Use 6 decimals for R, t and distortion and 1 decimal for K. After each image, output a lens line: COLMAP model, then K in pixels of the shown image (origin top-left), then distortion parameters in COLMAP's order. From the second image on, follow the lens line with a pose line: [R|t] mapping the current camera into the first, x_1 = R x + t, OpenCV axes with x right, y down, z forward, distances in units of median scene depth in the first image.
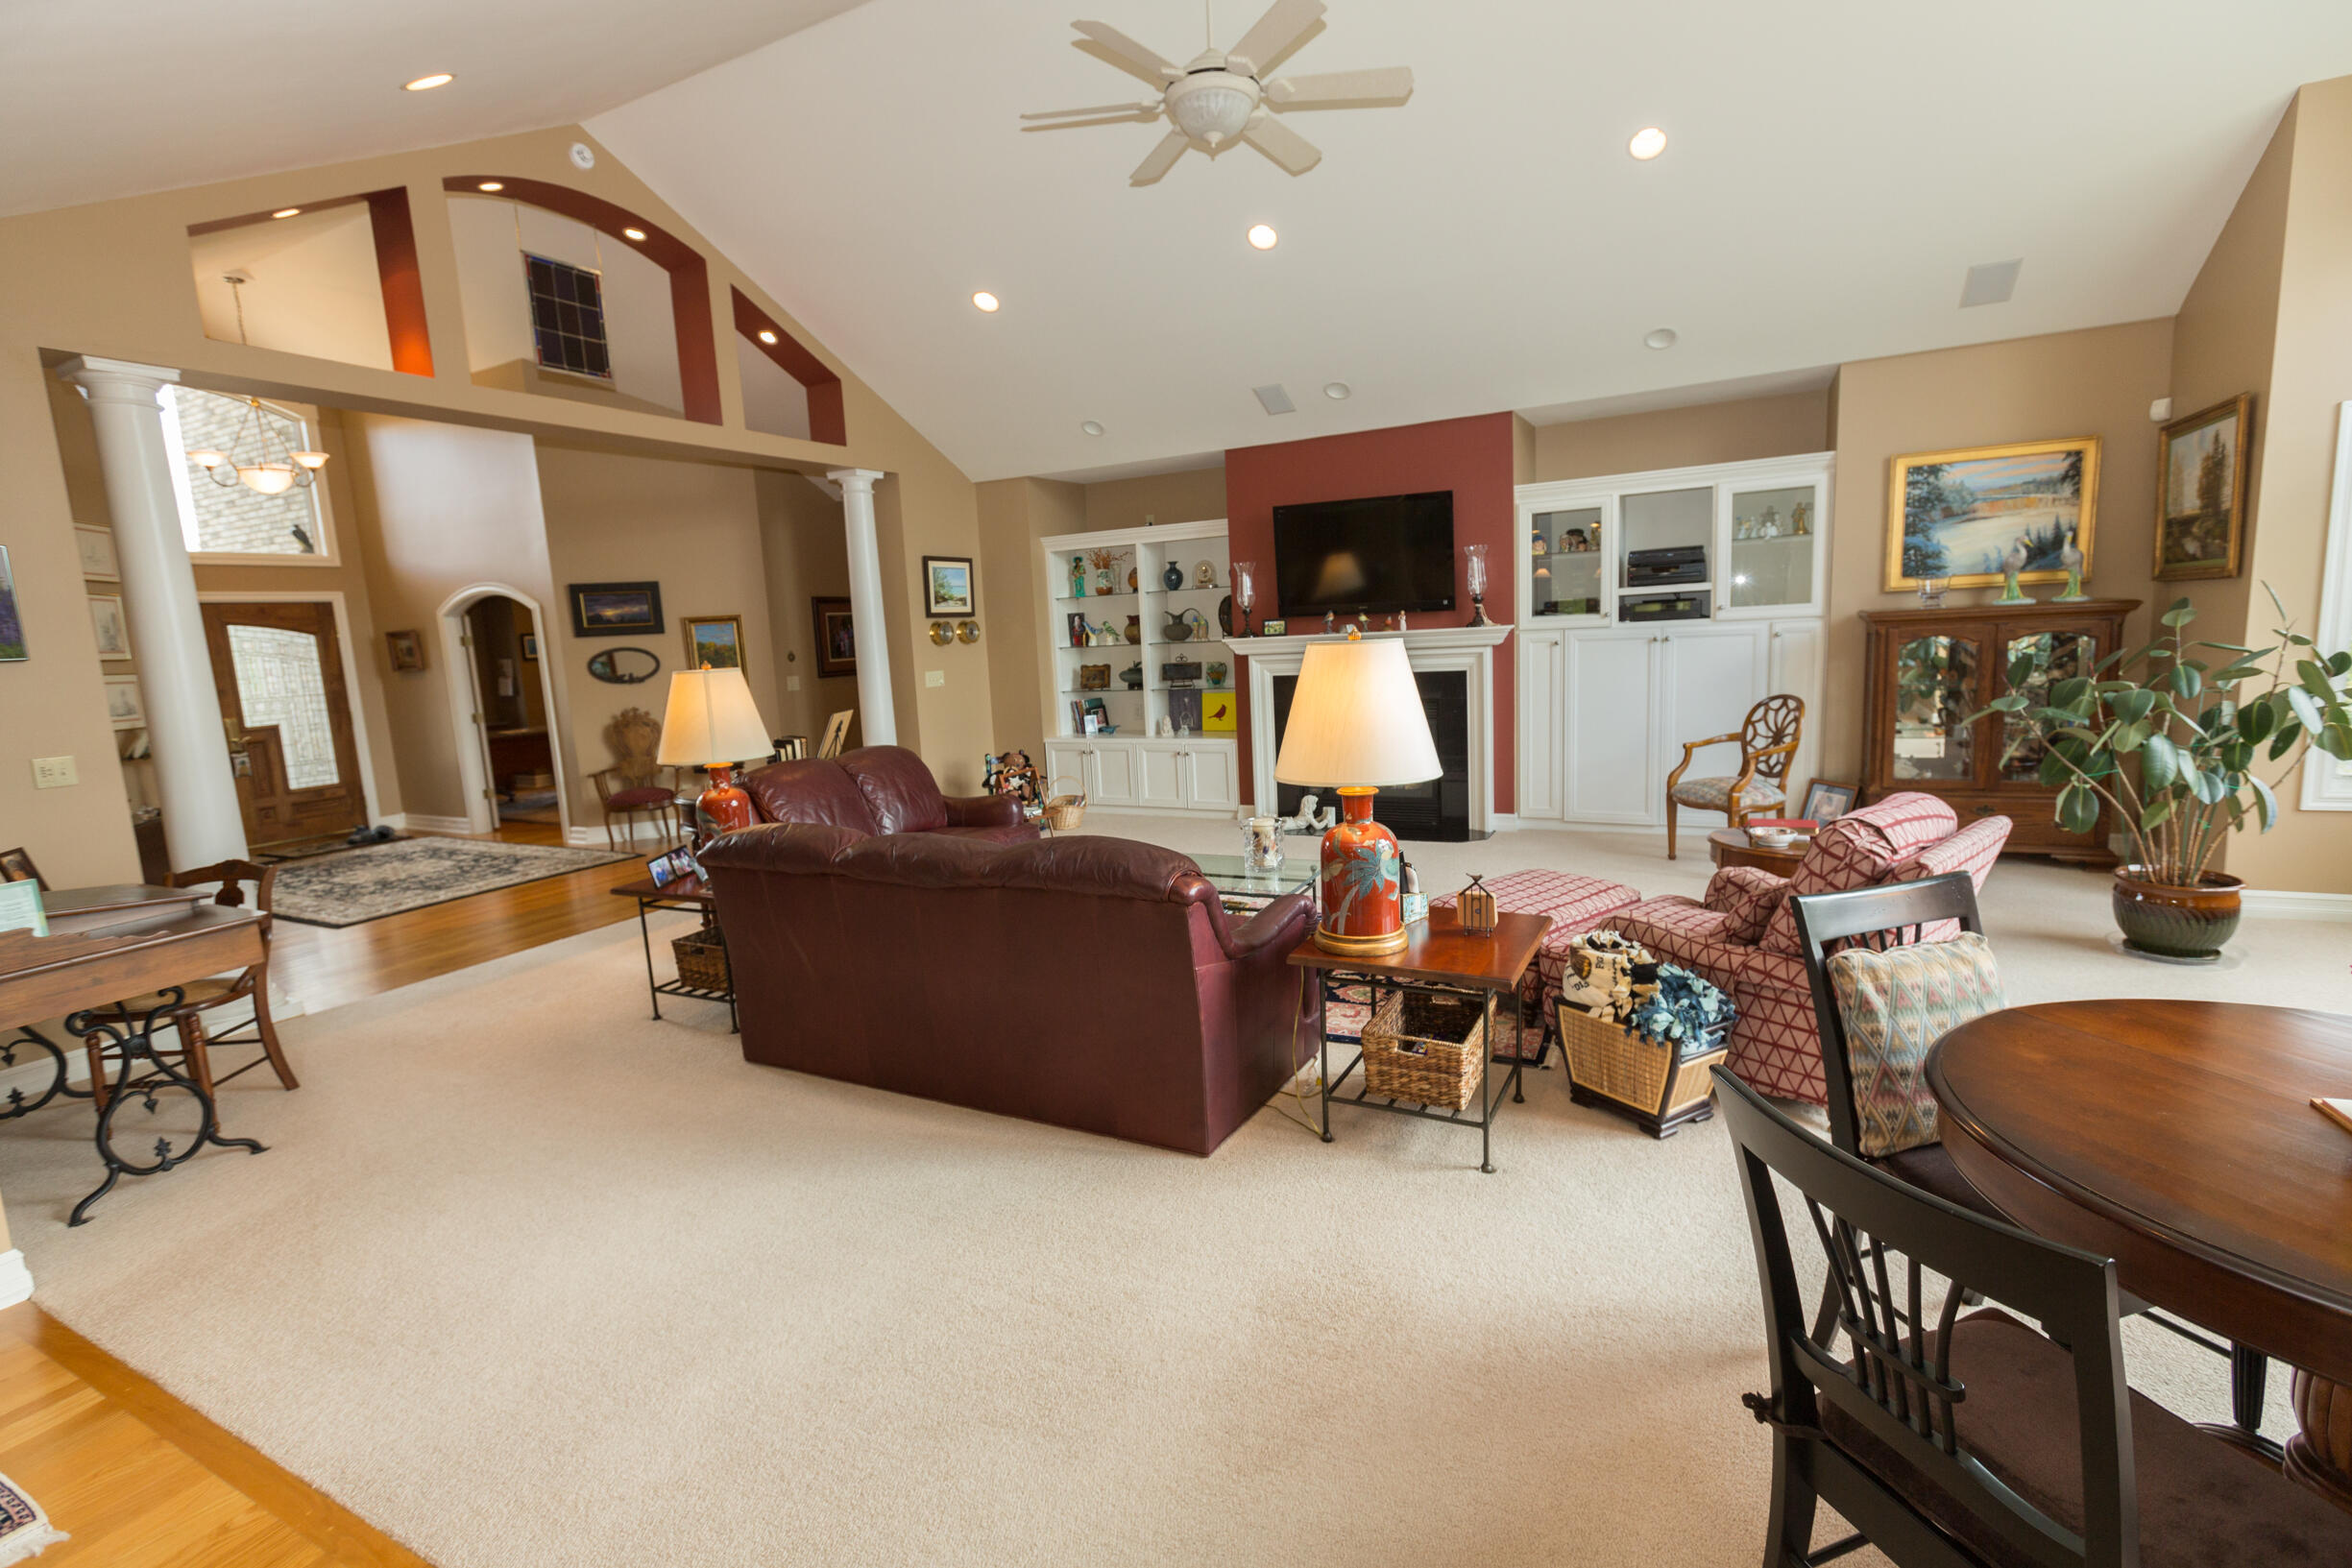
lens RADIAL K [[1039.5, 0, 1176.6], [0, 1039.5, 777.9], [0, 0, 1]] dist [0.003823, -0.001482]
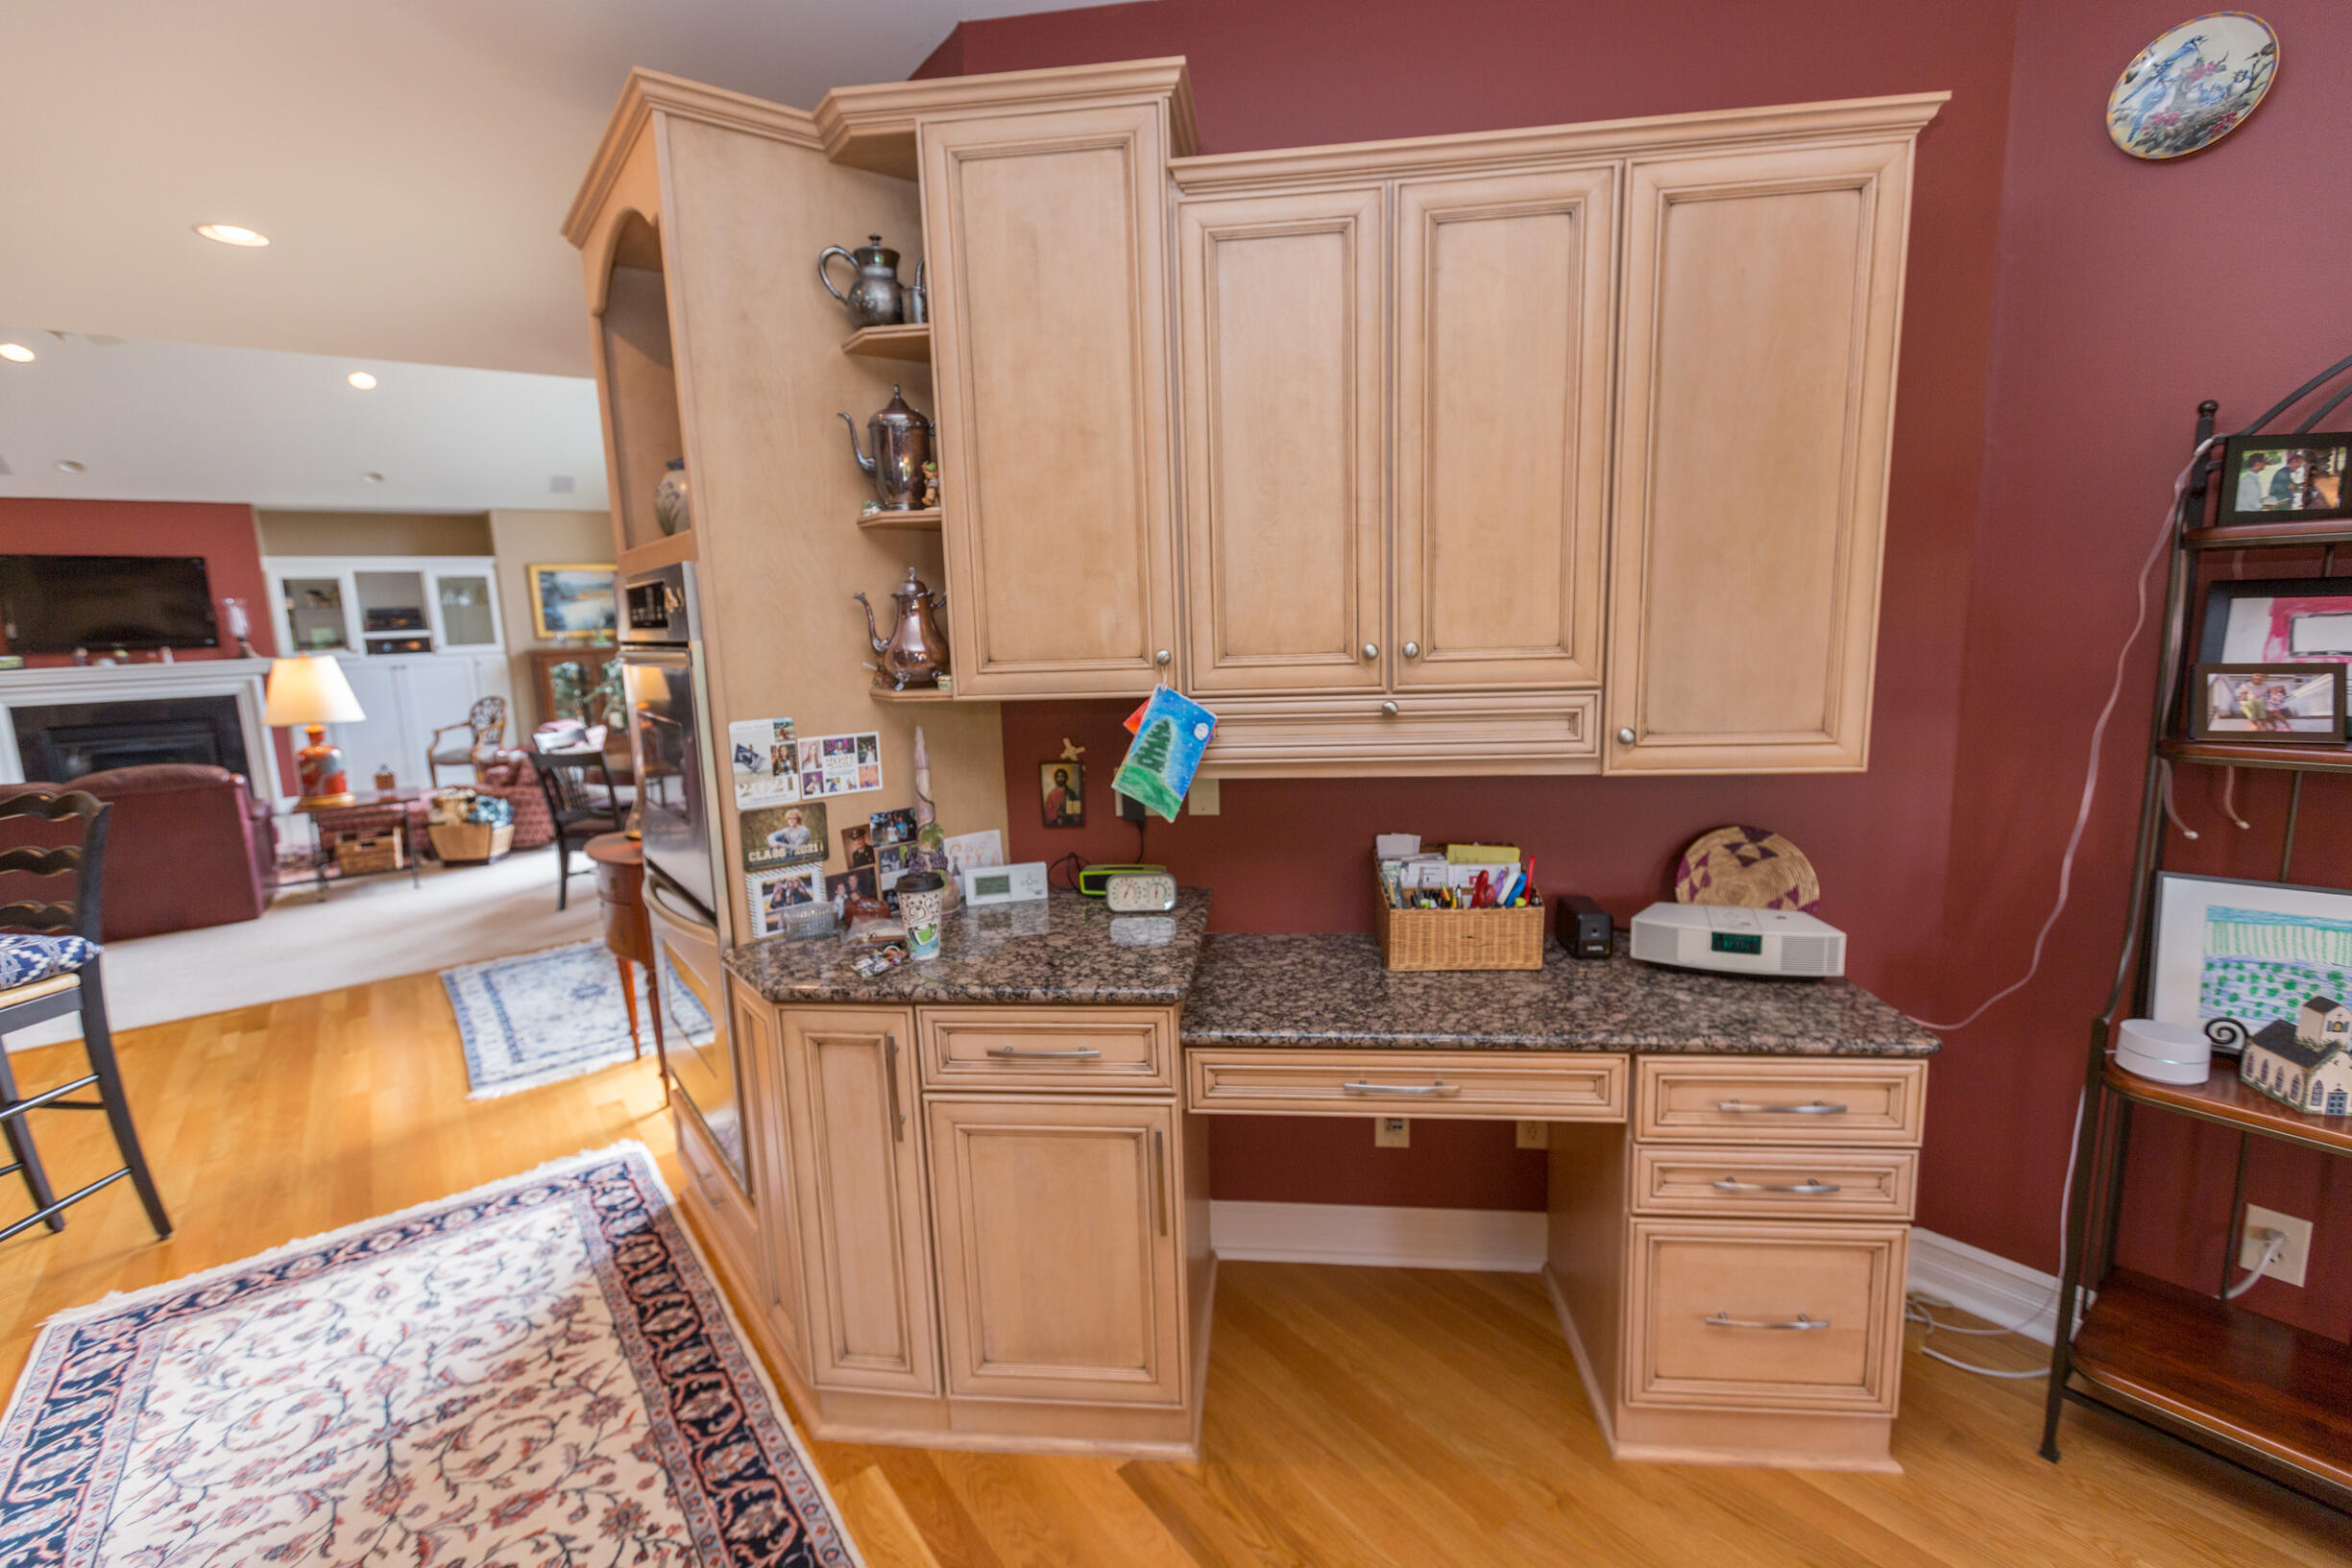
lens RADIAL K [[1039.5, 0, 1169.0], [0, 1039.5, 778.0], [0, 0, 1]] dist [0.003823, -0.001482]
pose [[0.419353, -0.107648, 0.901418, -0.484976], [0.143677, 0.988300, 0.051183, 0.118555], [-0.896382, 0.108049, 0.429913, -0.690364]]
